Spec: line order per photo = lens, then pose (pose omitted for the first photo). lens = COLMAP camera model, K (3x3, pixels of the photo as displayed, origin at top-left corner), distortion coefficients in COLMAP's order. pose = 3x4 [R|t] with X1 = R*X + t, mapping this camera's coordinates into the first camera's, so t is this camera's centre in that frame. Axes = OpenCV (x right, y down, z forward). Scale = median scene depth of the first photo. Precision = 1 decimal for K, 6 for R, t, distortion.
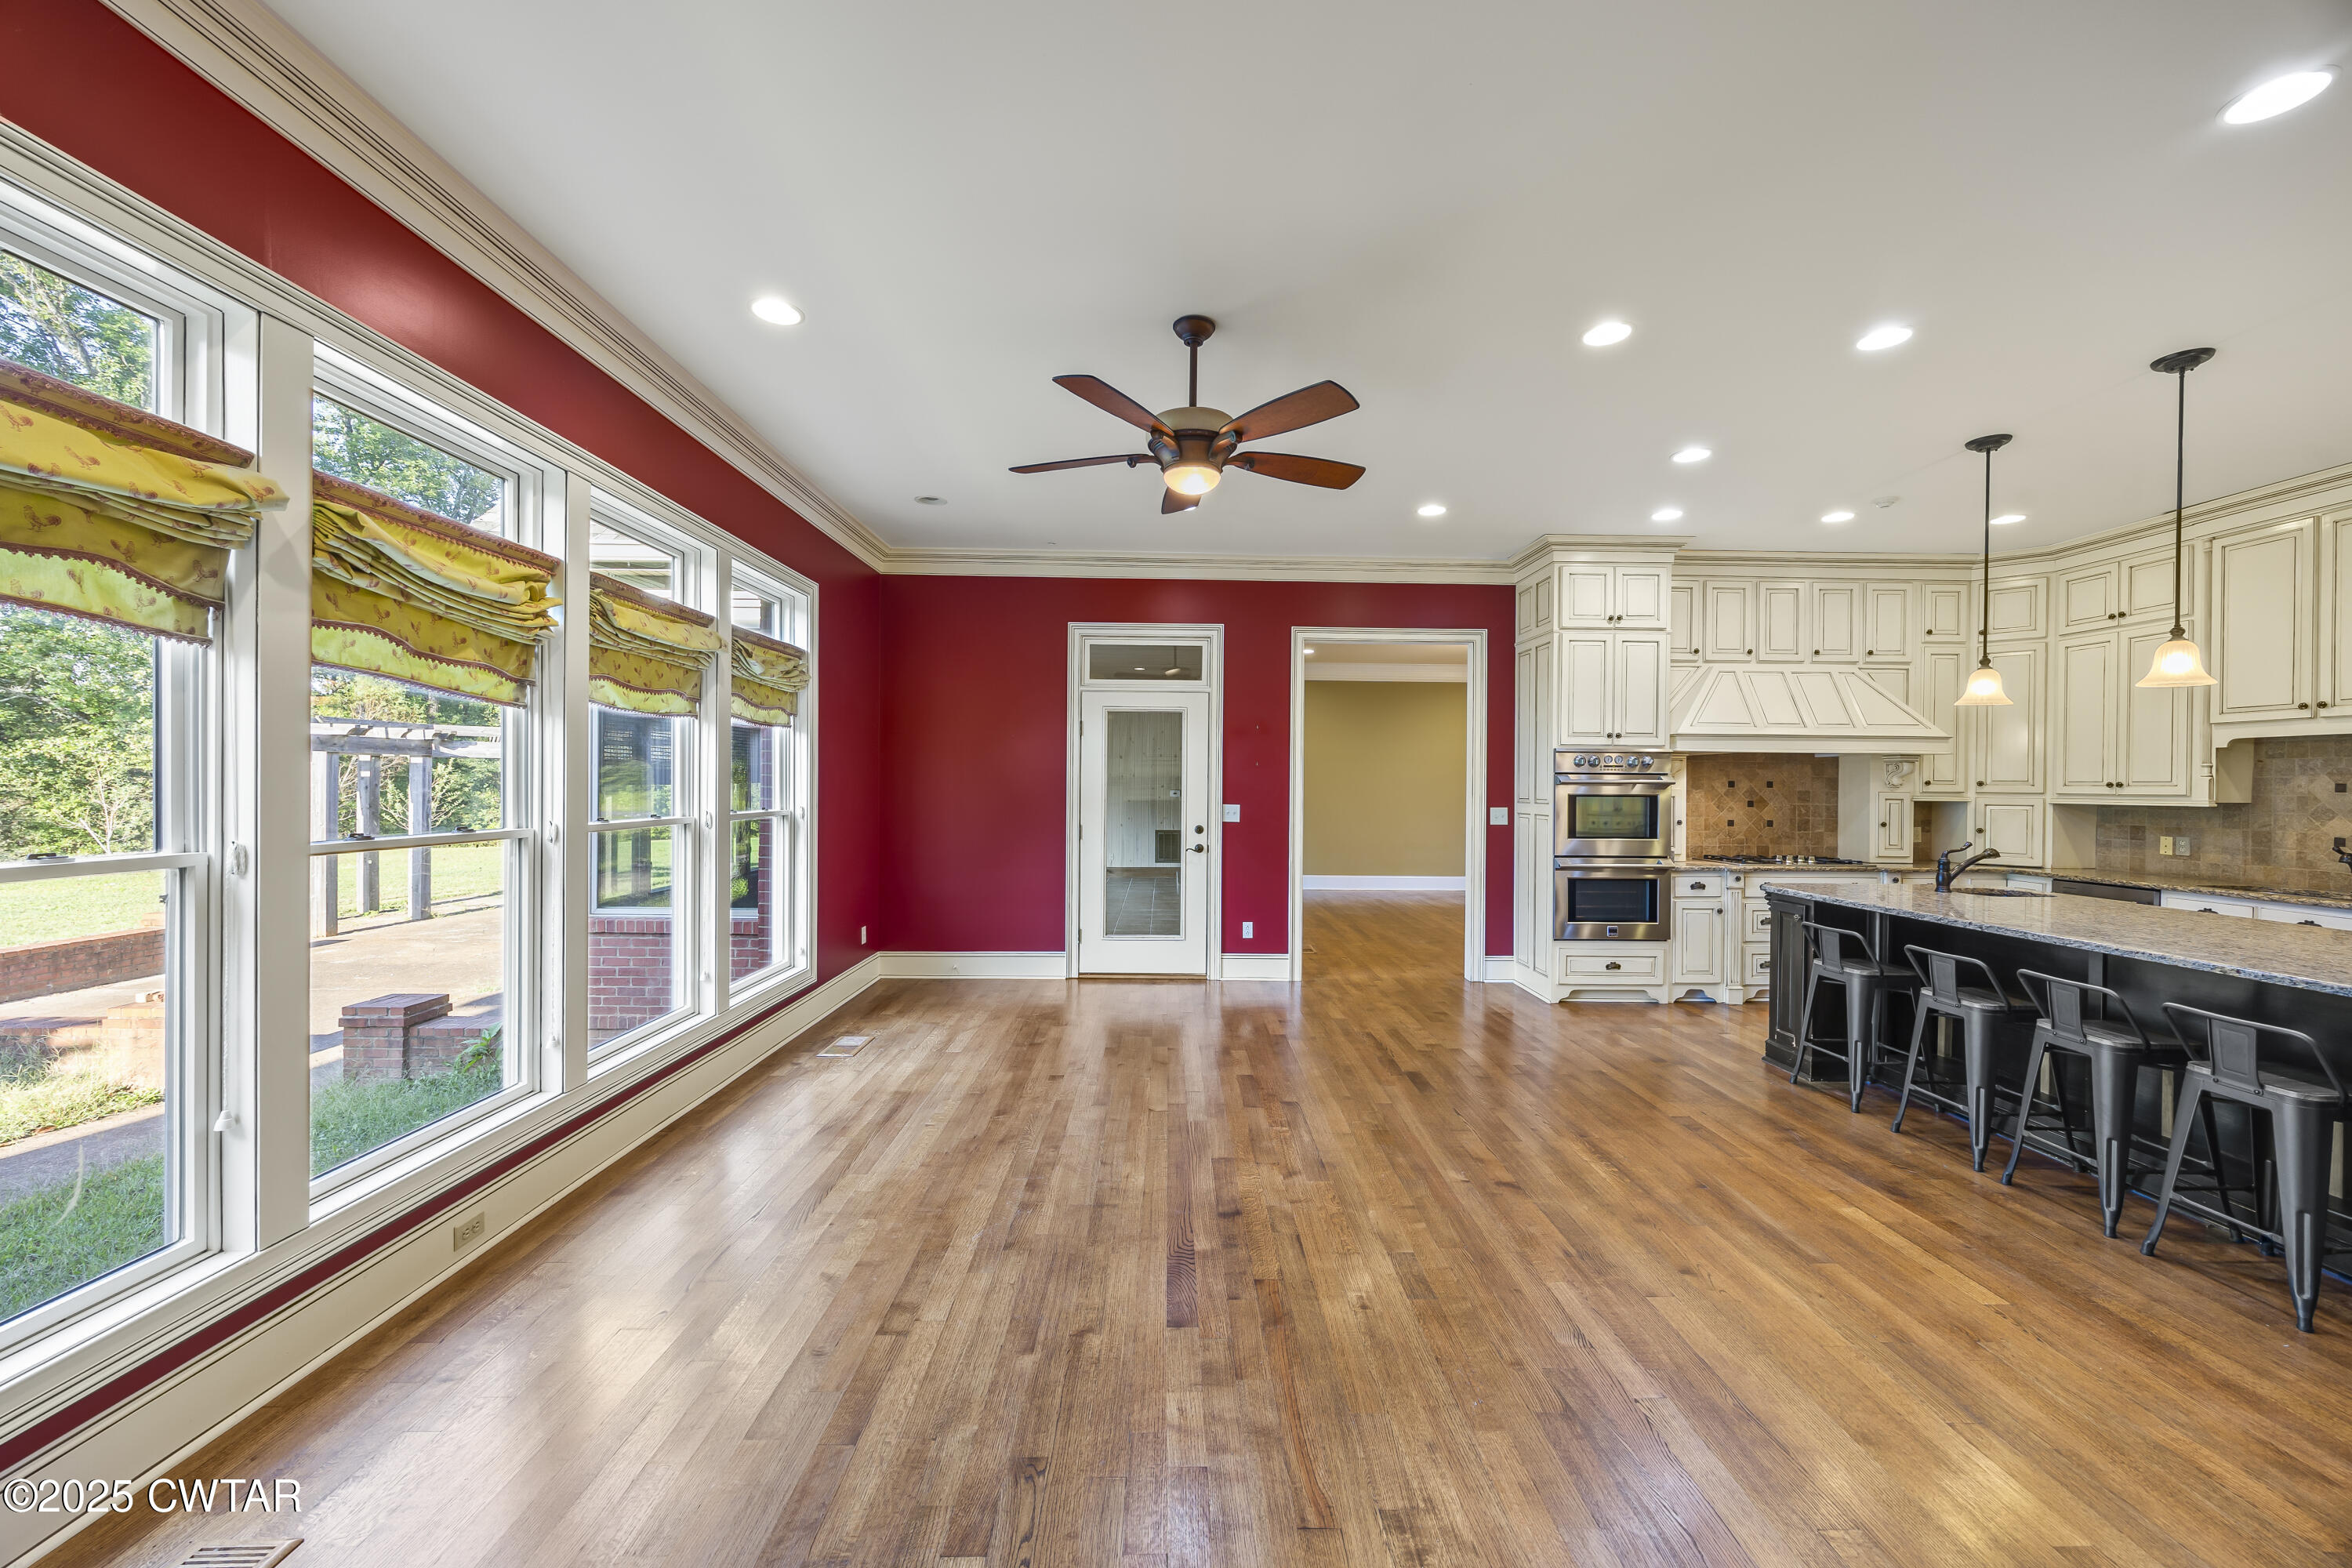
lens RADIAL K [[909.8, 0, 1174.7], [0, 909.8, 787.3], [0, 0, 1]] dist [-0.000148, 0.000269]
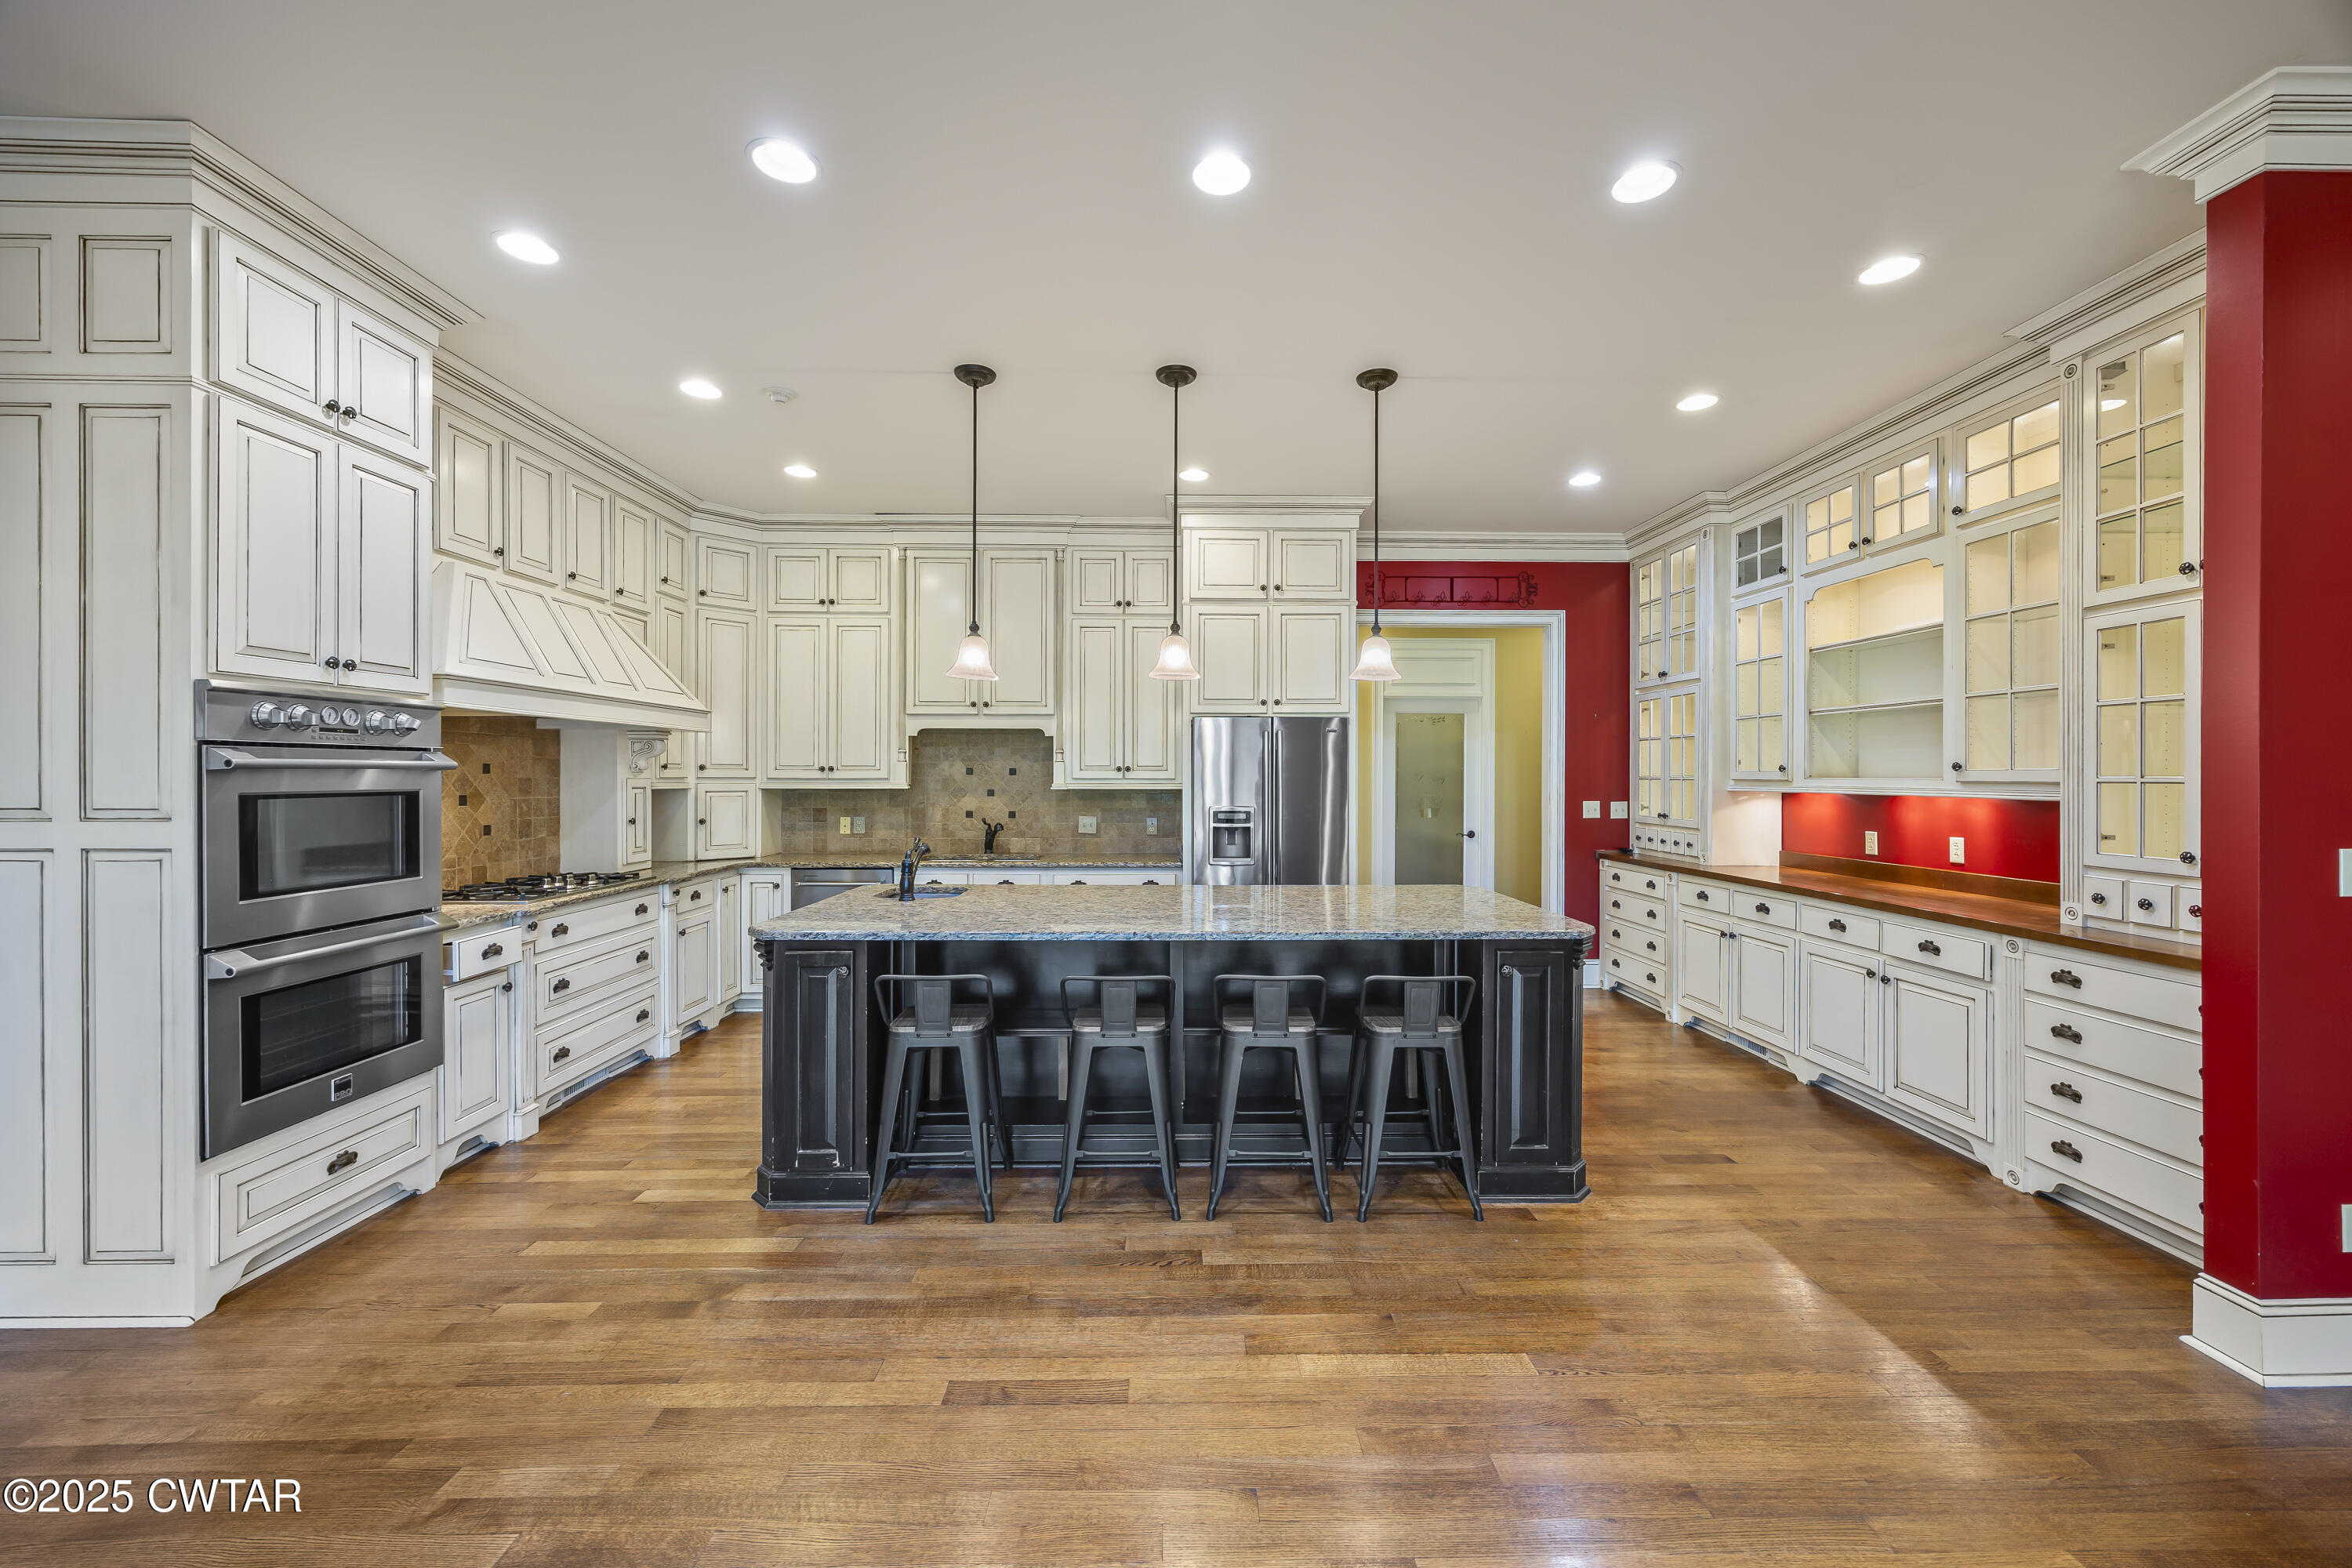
lens RADIAL K [[909.8, 0, 1180.4], [0, 909.8, 776.2], [0, 0, 1]] dist [-0.000148, 0.000269]
pose [[-0.010528, -0.010041, 0.999894, 0.015270], [0.001646, 0.999948, 0.010059, -0.003882], [-0.999943, 0.001752, -0.010511, 0.582708]]
